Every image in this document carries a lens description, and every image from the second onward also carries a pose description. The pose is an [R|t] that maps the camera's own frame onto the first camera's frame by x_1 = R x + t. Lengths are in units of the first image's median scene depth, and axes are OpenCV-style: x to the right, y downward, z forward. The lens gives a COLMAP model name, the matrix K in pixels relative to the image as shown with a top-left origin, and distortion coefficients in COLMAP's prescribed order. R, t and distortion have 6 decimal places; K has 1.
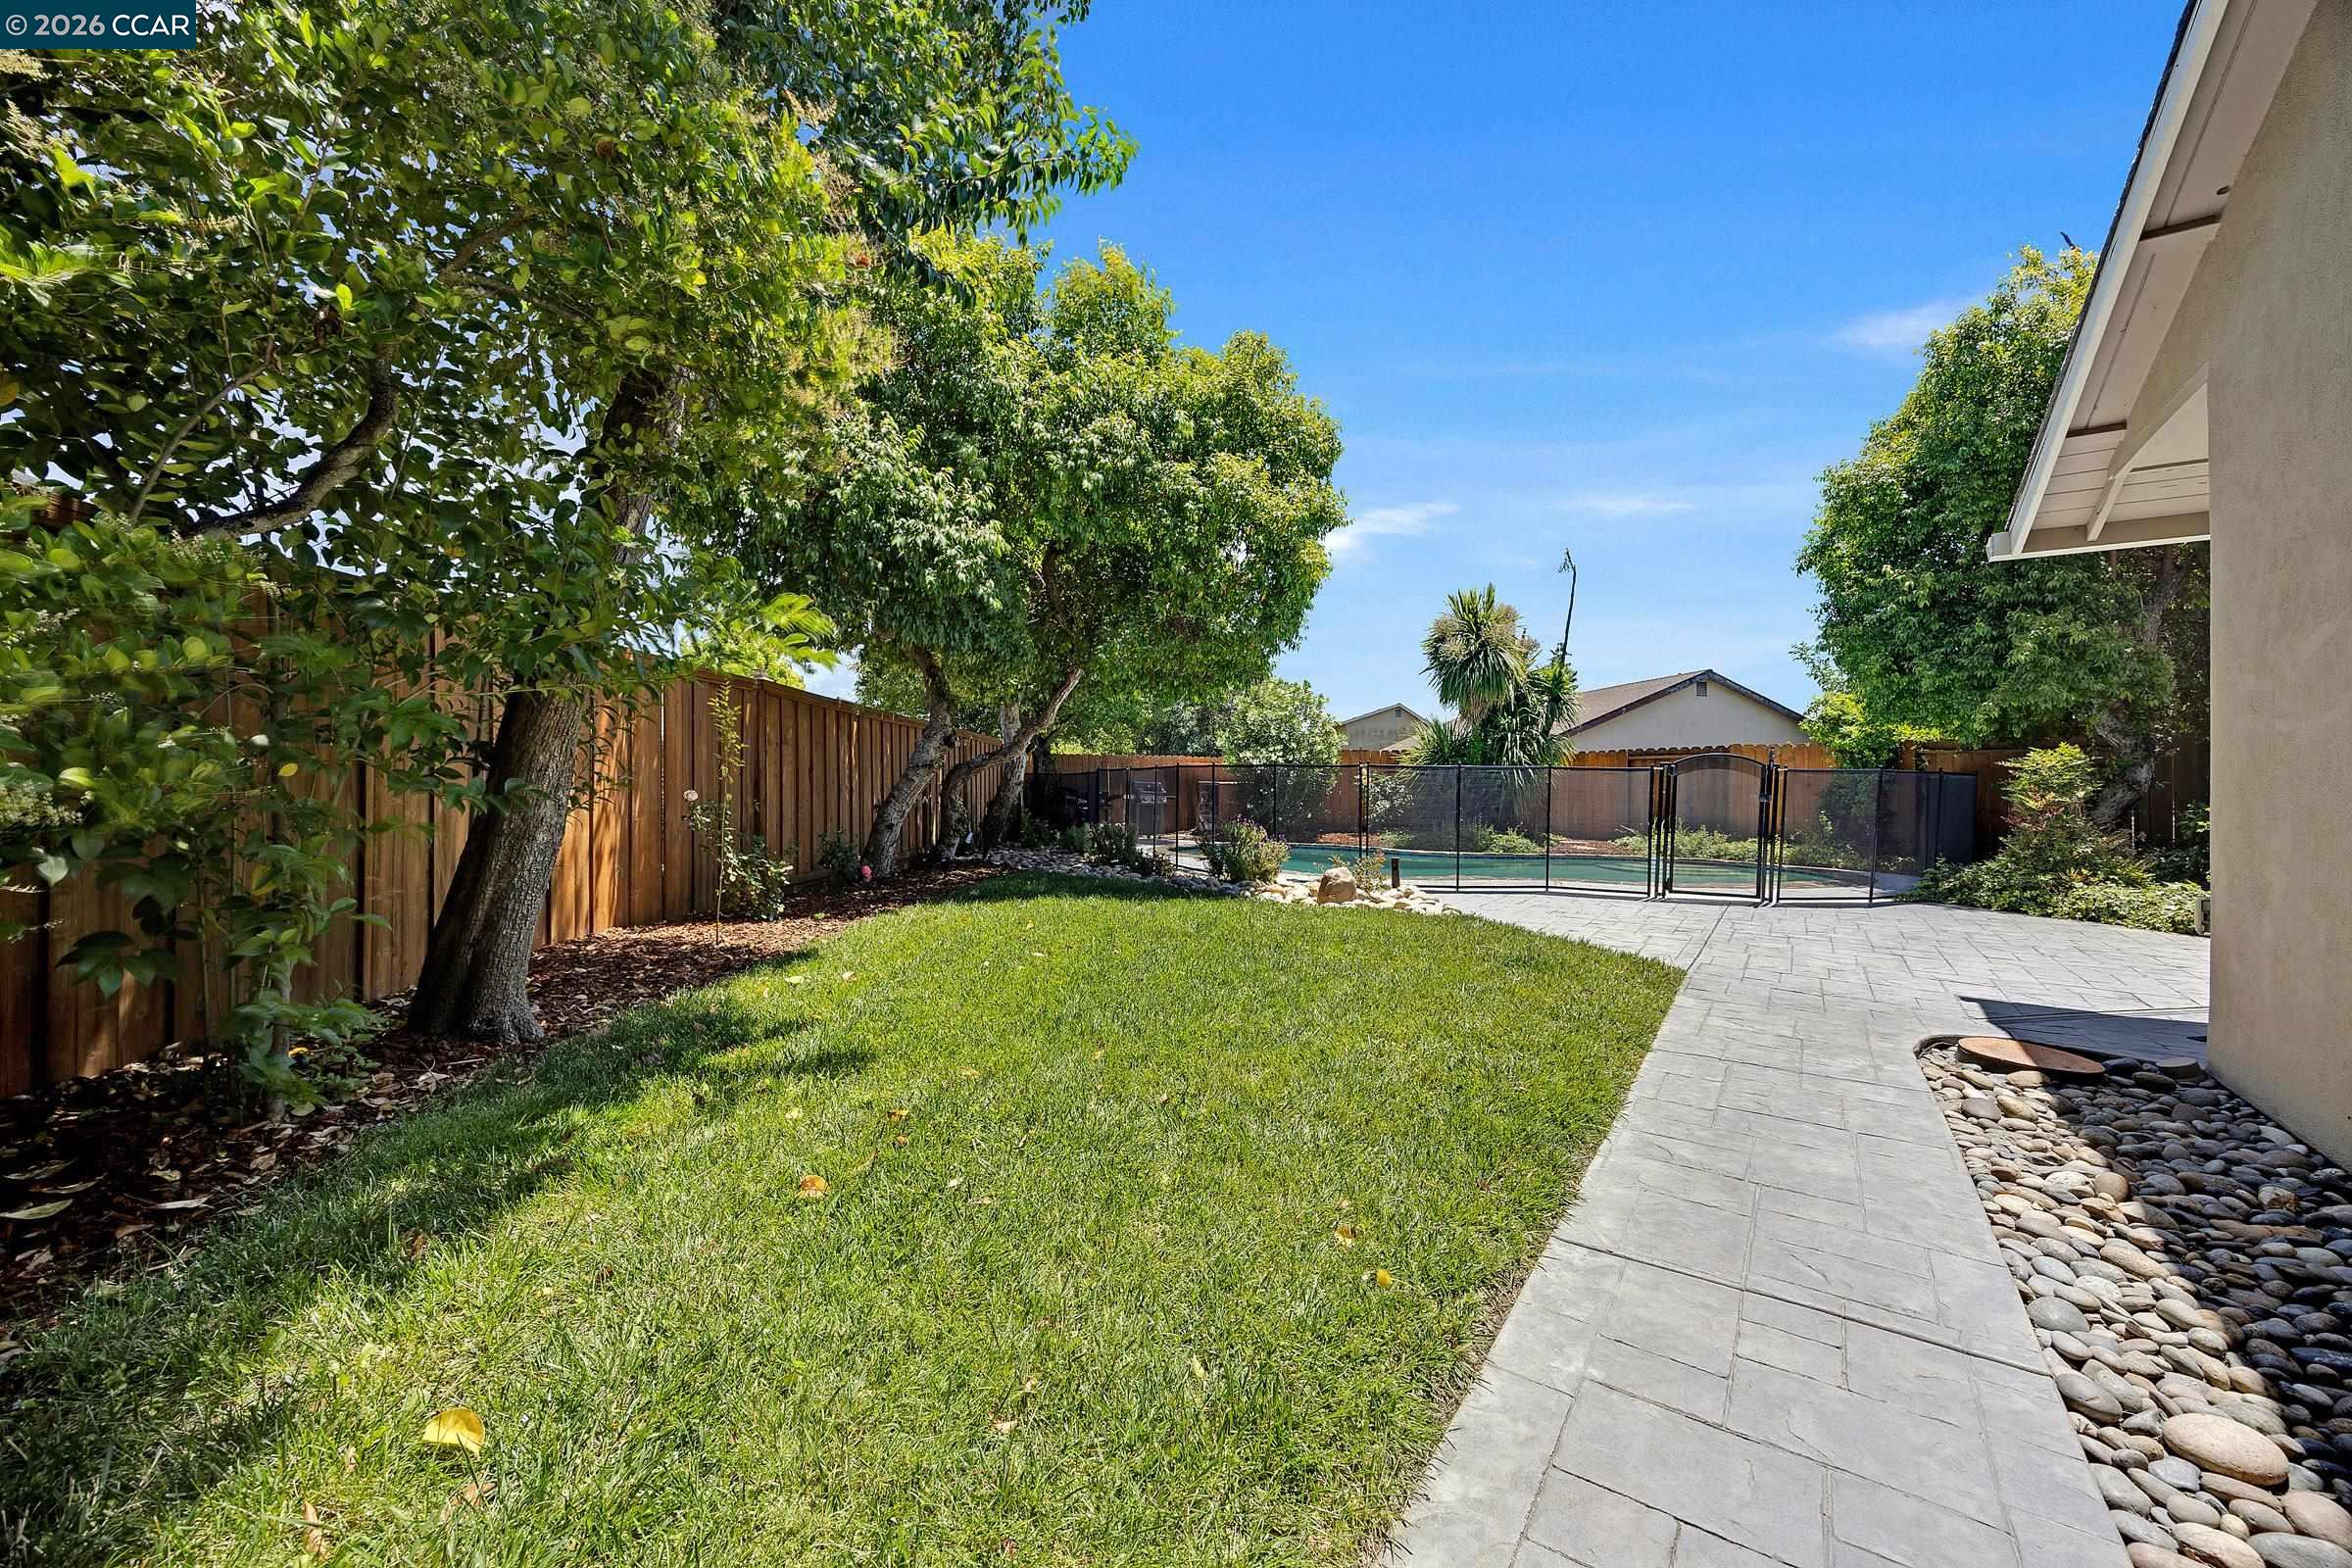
lens RADIAL K [[902.8, 0, 1174.7], [0, 902.8, 788.5], [0, 0, 1]] dist [-0.000641, -0.000057]
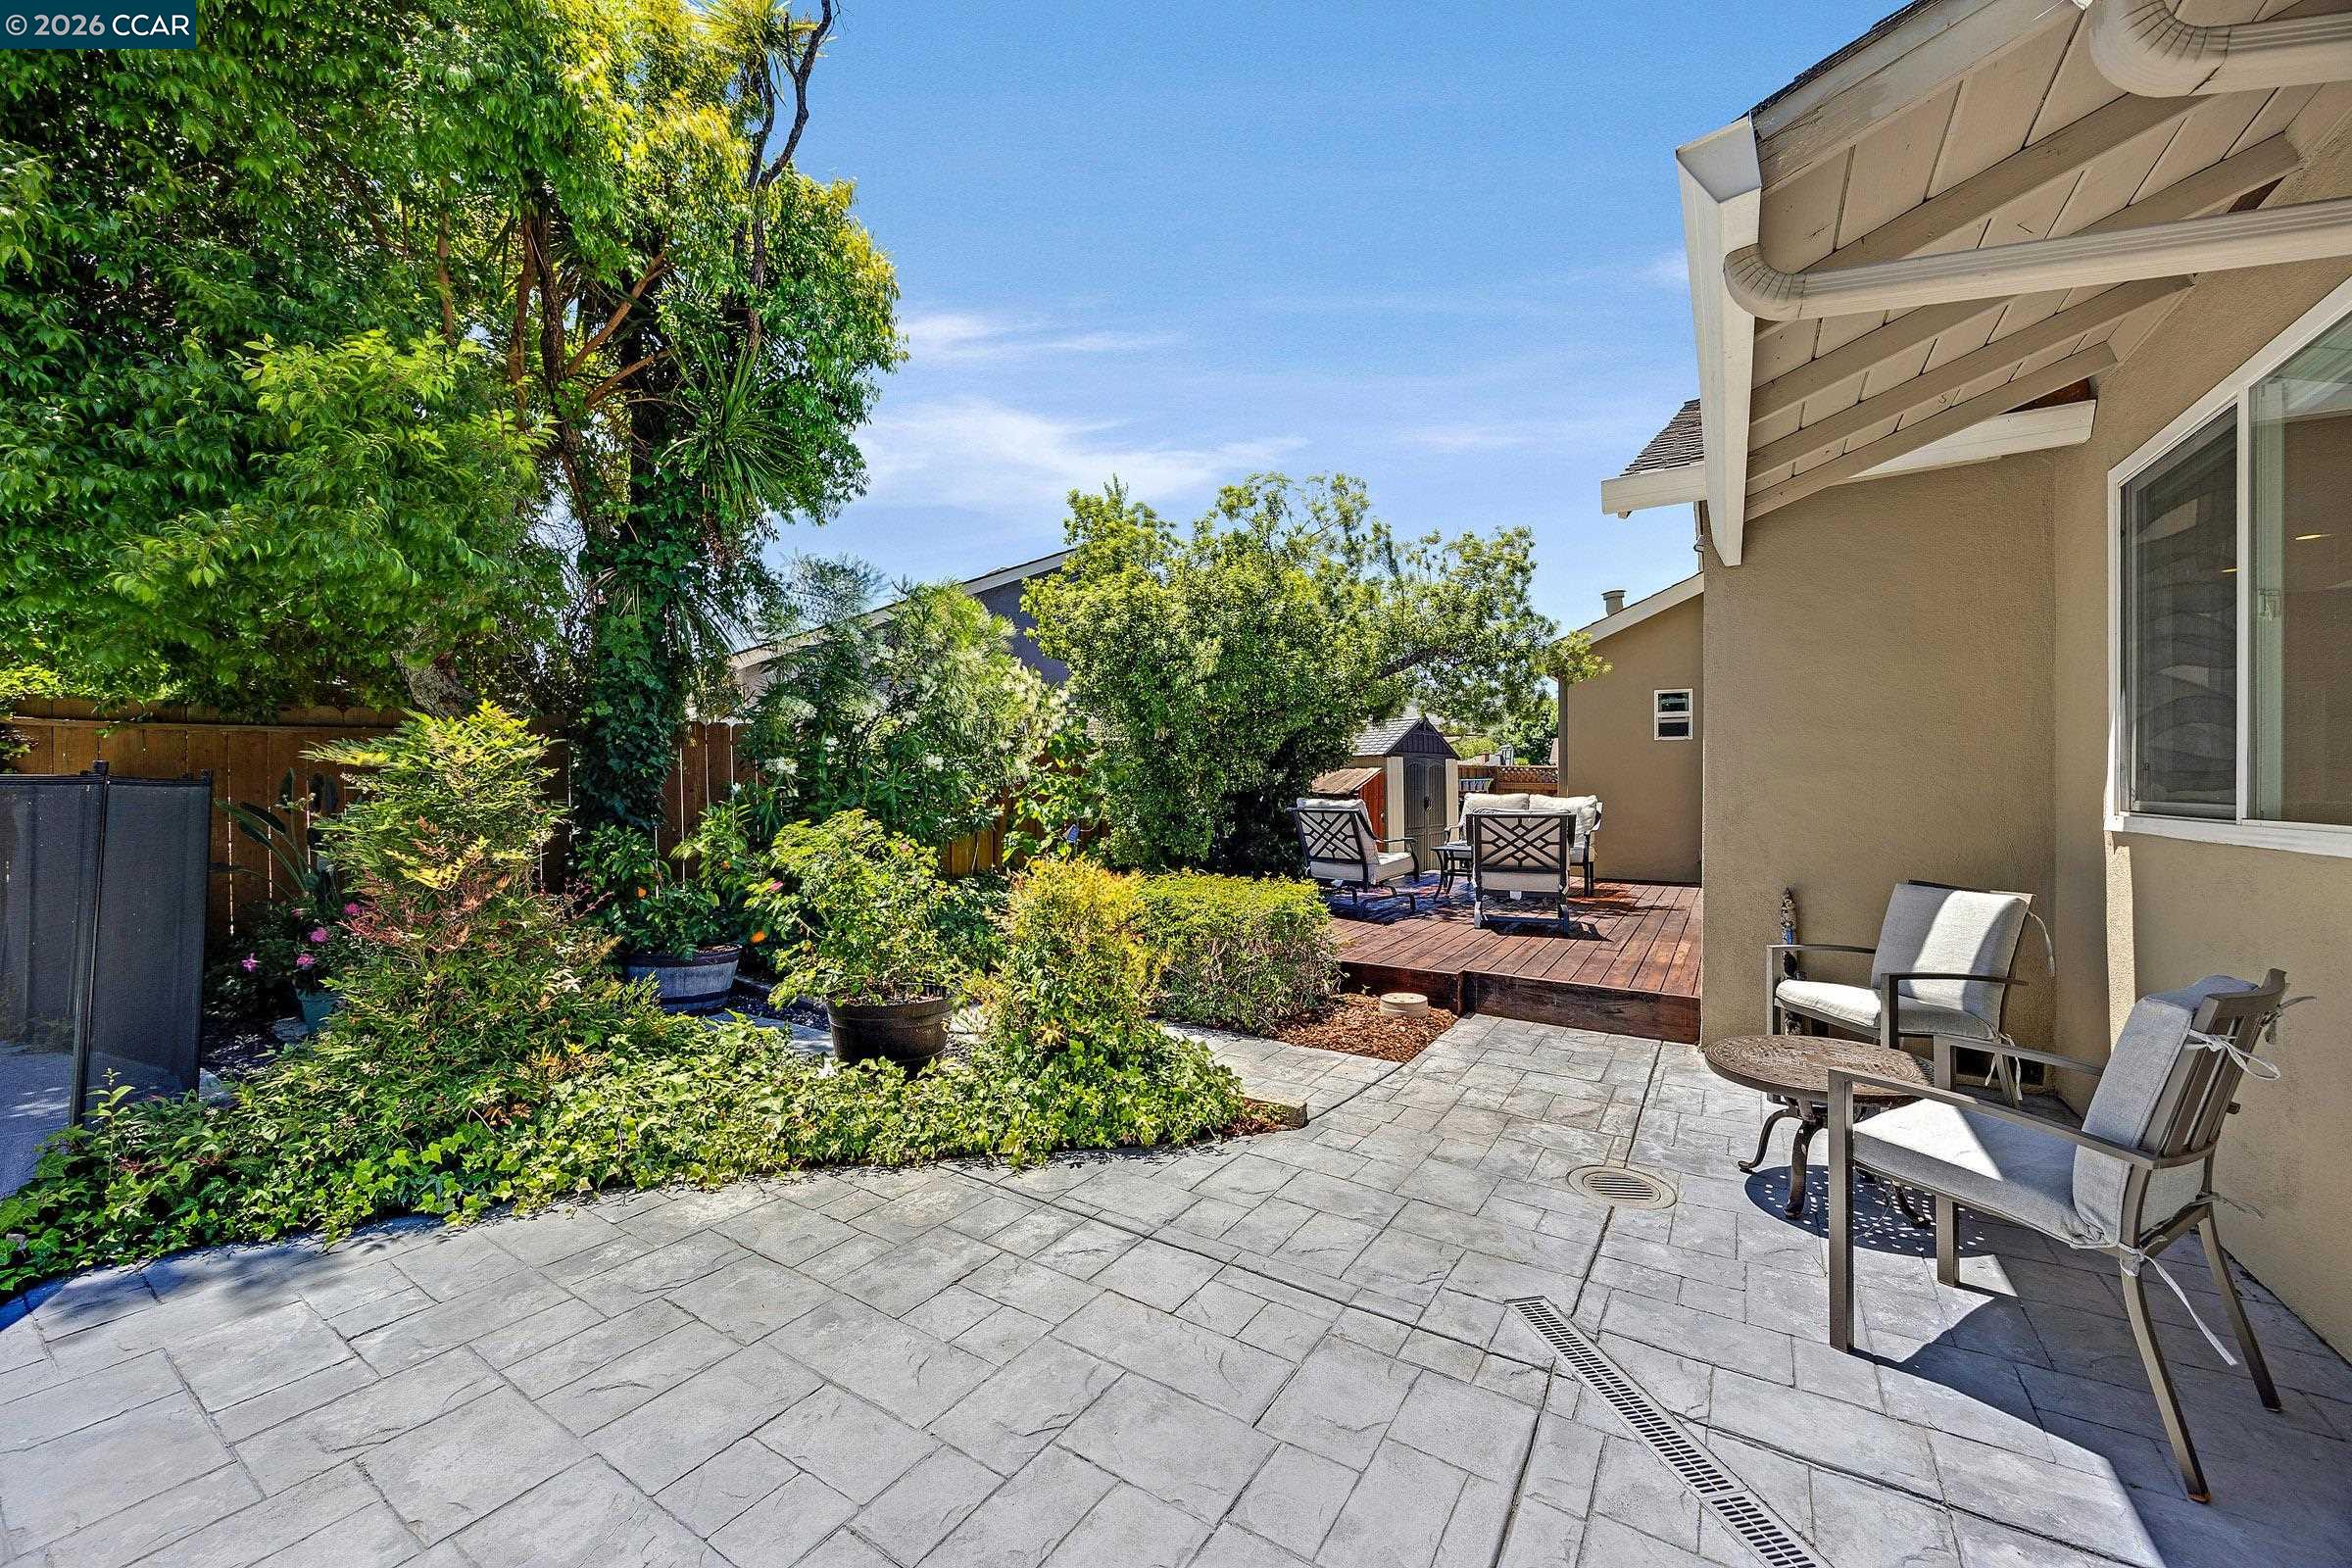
lens RADIAL K [[902.8, 0, 1175.4], [0, 902.8, 791.9], [0, 0, 1]] dist [-0.000641, -0.000057]
pose [[-0.059987, -0.014821, 0.998089, 0.601644], [0.001116, 0.999888, 0.014915, -0.018825], [-0.998199, 0.002009, -0.059964, 0.747212]]
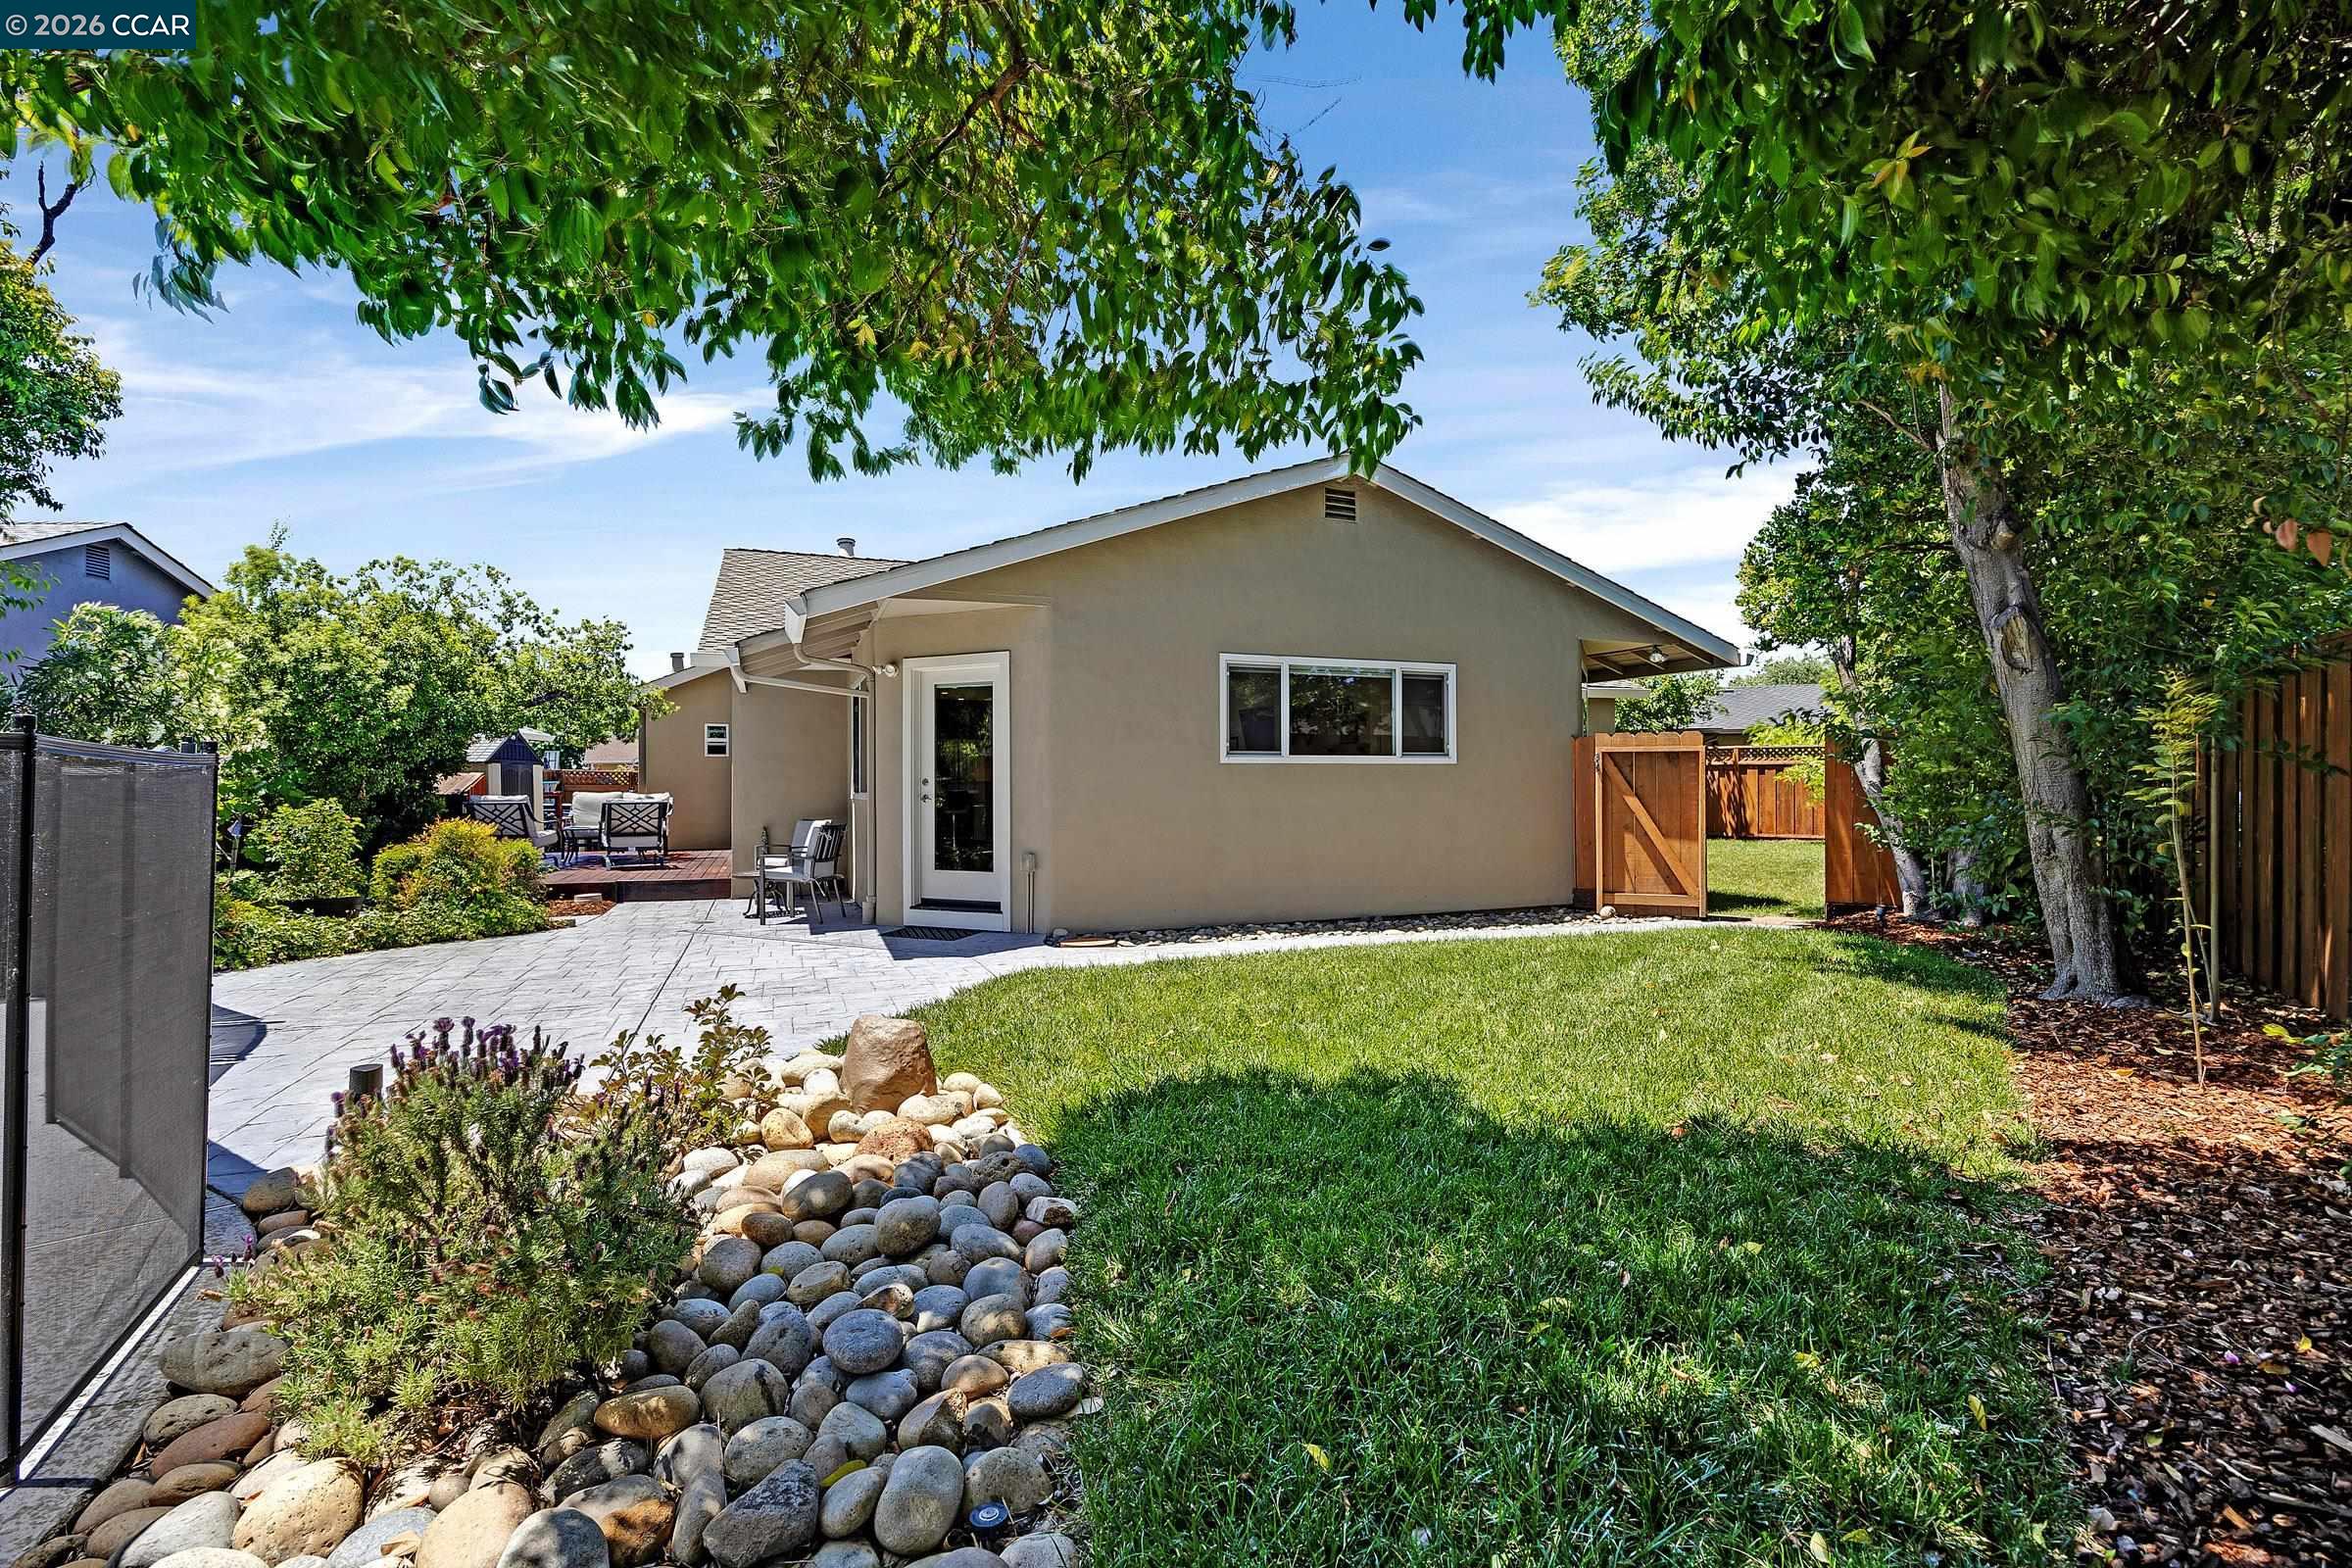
lens RADIAL K [[1034.3, 0, 1181.5], [0, 1034.3, 784.5], [0, 0, 1]] dist [-0.017078, 0.000829]
pose [[-0.837962, -0.001426, 0.545727, -0.206767], [-0.000507, 0.999998, 0.001834, -0.017364], [-0.545729, 0.001260, -0.837961, 1.275879]]
